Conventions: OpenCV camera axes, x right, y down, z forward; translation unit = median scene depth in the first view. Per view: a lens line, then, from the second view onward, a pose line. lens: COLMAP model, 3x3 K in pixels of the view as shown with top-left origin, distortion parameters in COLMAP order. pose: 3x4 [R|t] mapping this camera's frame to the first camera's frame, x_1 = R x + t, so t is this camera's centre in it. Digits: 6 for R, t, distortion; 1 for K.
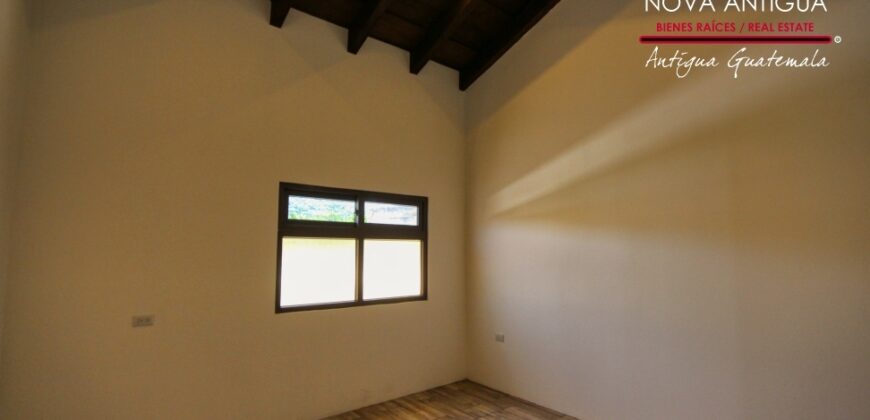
lens RADIAL K [[549.1, 0, 435.0], [0, 549.1, 210.0], [0, 0, 1]] dist [-0.082706, -0.000115]
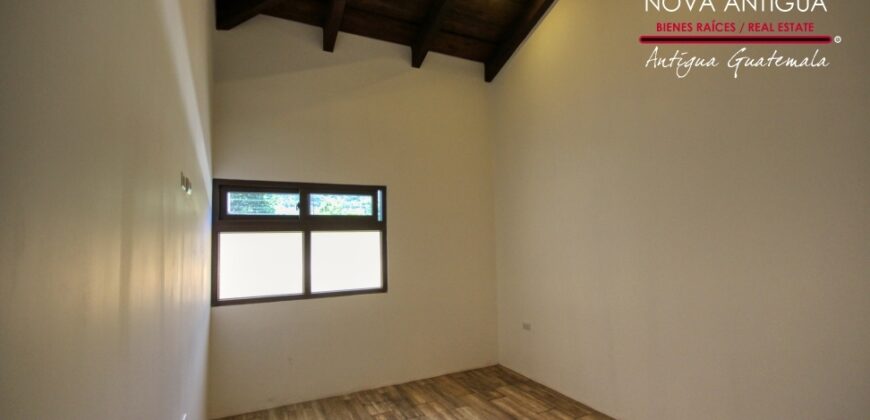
lens RADIAL K [[406.3, 0, 439.2], [0, 406.3, 219.4], [0, 0, 1]] dist [-0.003236, 0.000017]
pose [[0.933201, -0.040796, -0.357031, 0.336201], [0.051364, 0.998476, 0.020166, 0.026929], [0.355665, -0.037157, 0.933875, 0.375977]]
